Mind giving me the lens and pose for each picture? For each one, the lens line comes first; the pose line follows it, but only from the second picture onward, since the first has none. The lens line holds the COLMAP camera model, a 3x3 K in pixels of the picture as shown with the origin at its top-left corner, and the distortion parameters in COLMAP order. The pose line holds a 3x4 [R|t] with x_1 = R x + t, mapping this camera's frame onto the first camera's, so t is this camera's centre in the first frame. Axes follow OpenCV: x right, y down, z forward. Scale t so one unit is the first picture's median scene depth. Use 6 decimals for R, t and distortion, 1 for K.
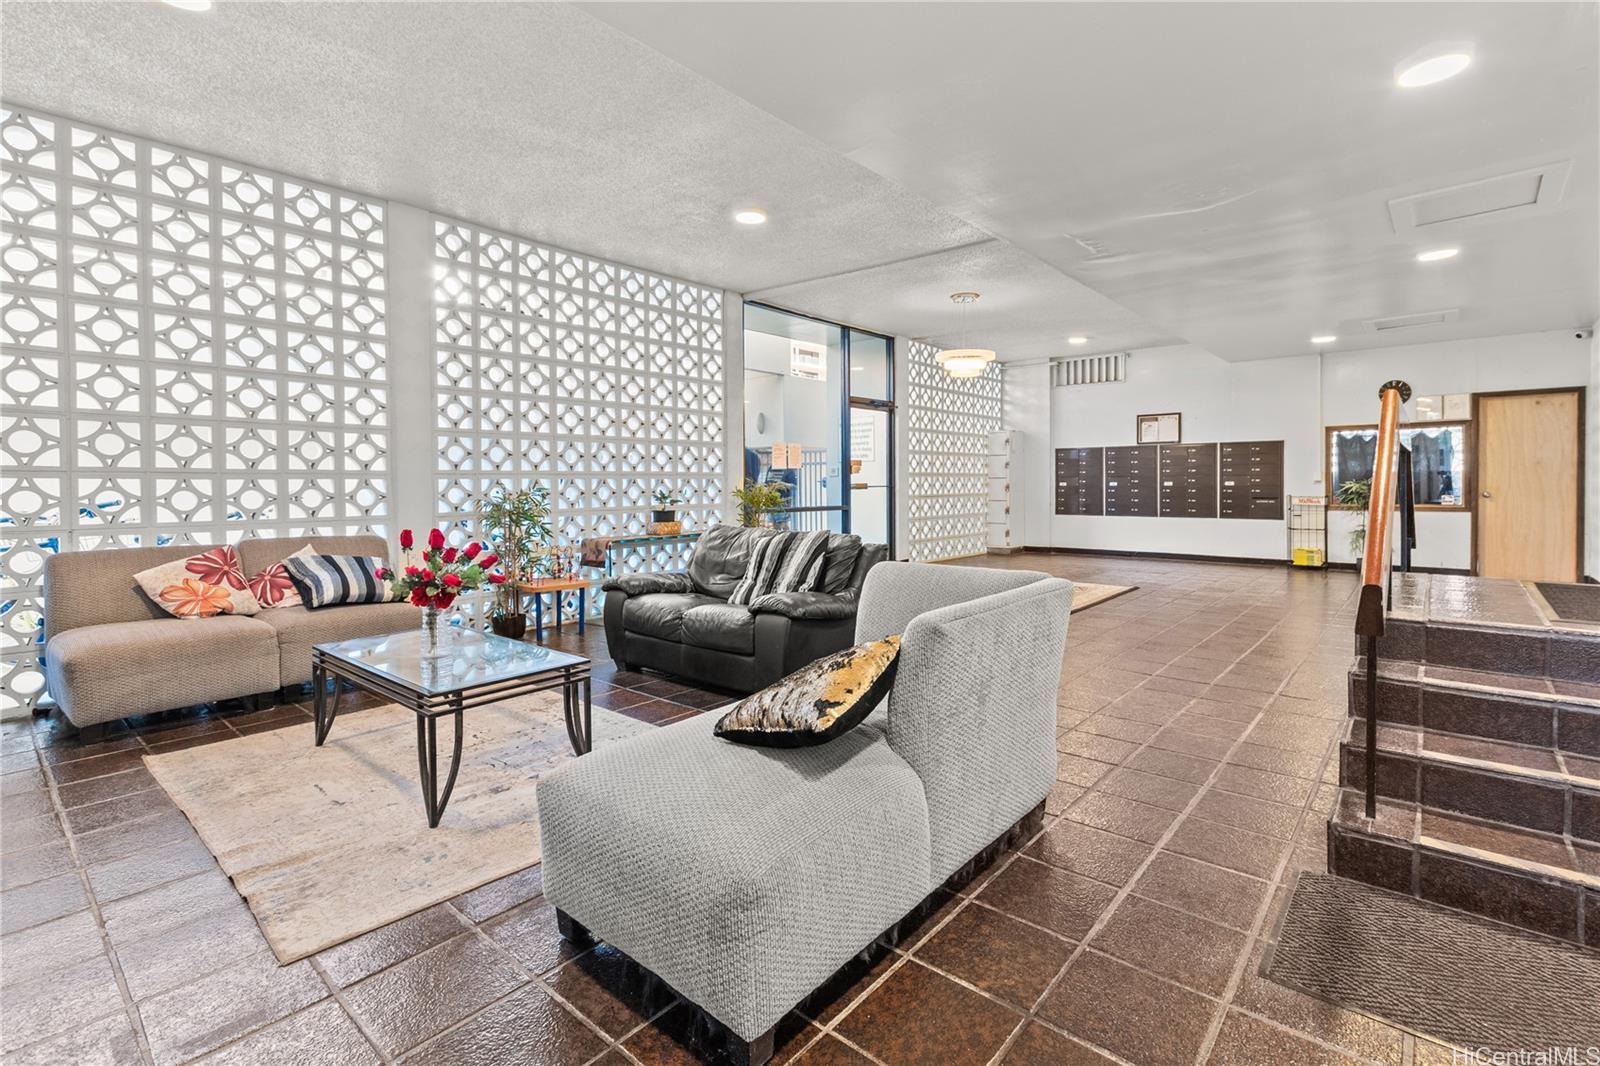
lens RADIAL K [[731.7, 0, 794.2], [0, 731.7, 489.3], [0, 0, 1]] dist [-0.027743, -0.000051]
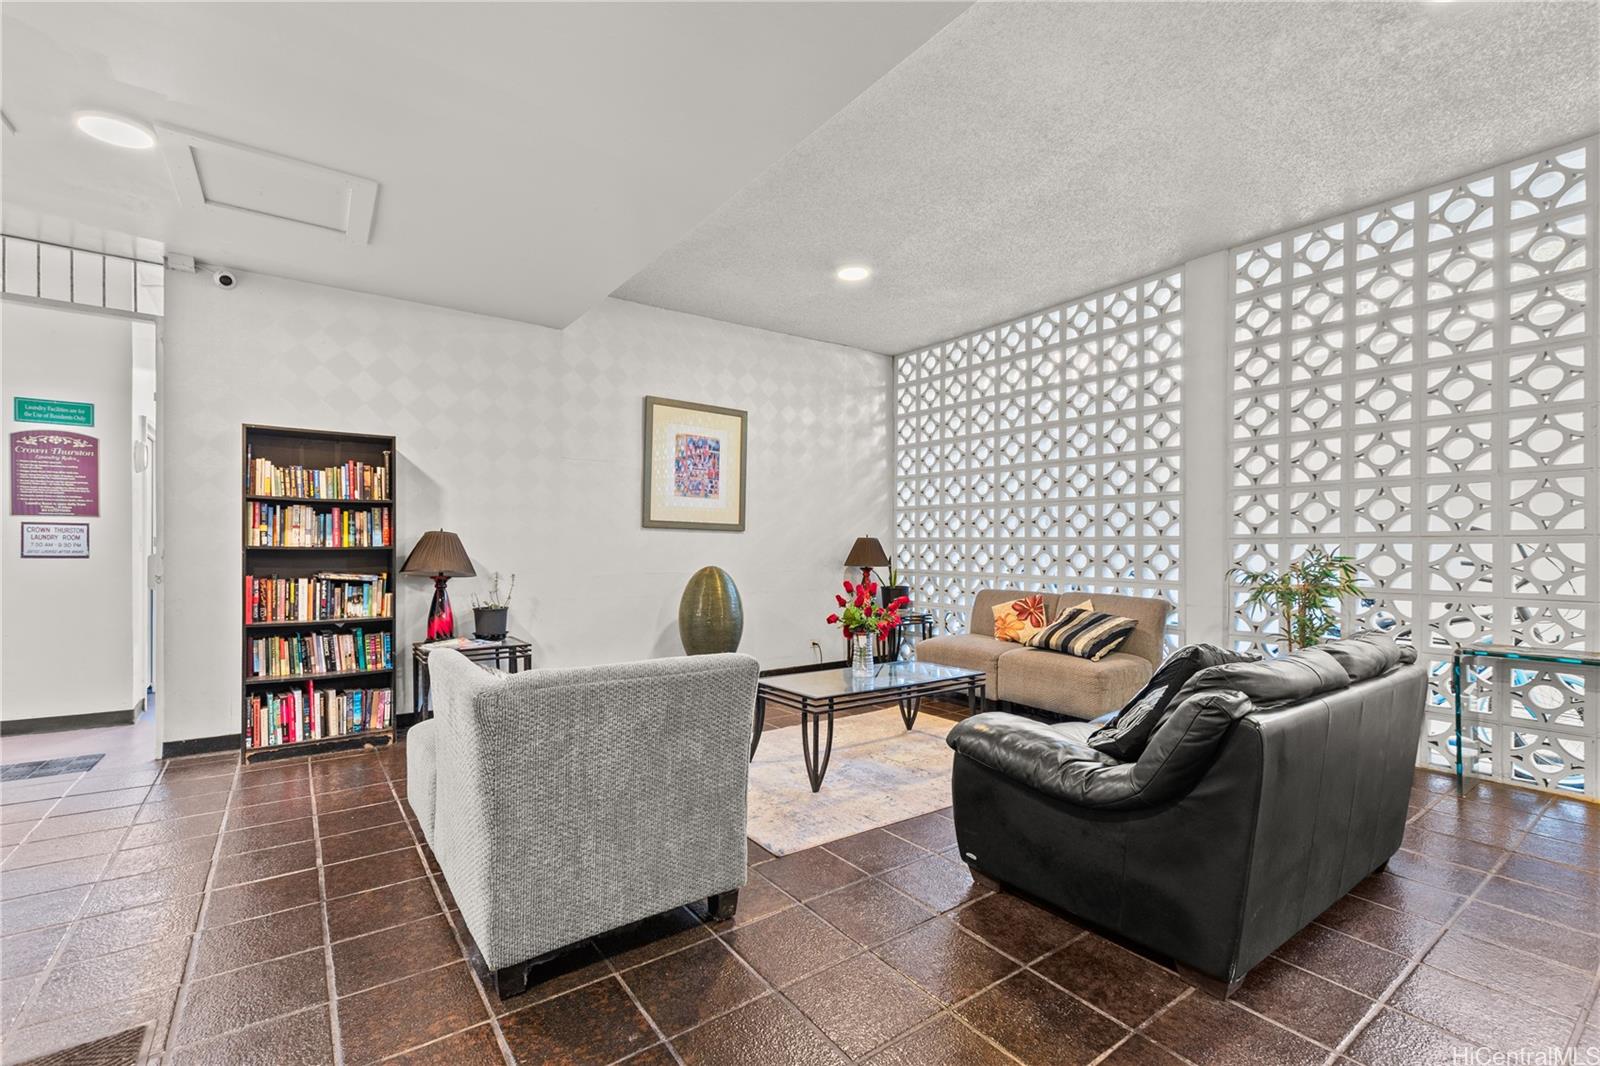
lens RADIAL K [[699.1, 0, 795.5], [0, 699.1, 544.2], [0, 0, 1]] dist [0.012190, -0.000311]
pose [[-0.214222, -0.001867, -0.976783, 0.316742], [-0.007907, 0.999969, -0.000177, -0.006794], [0.976753, 0.007685, -0.214230, 0.442299]]
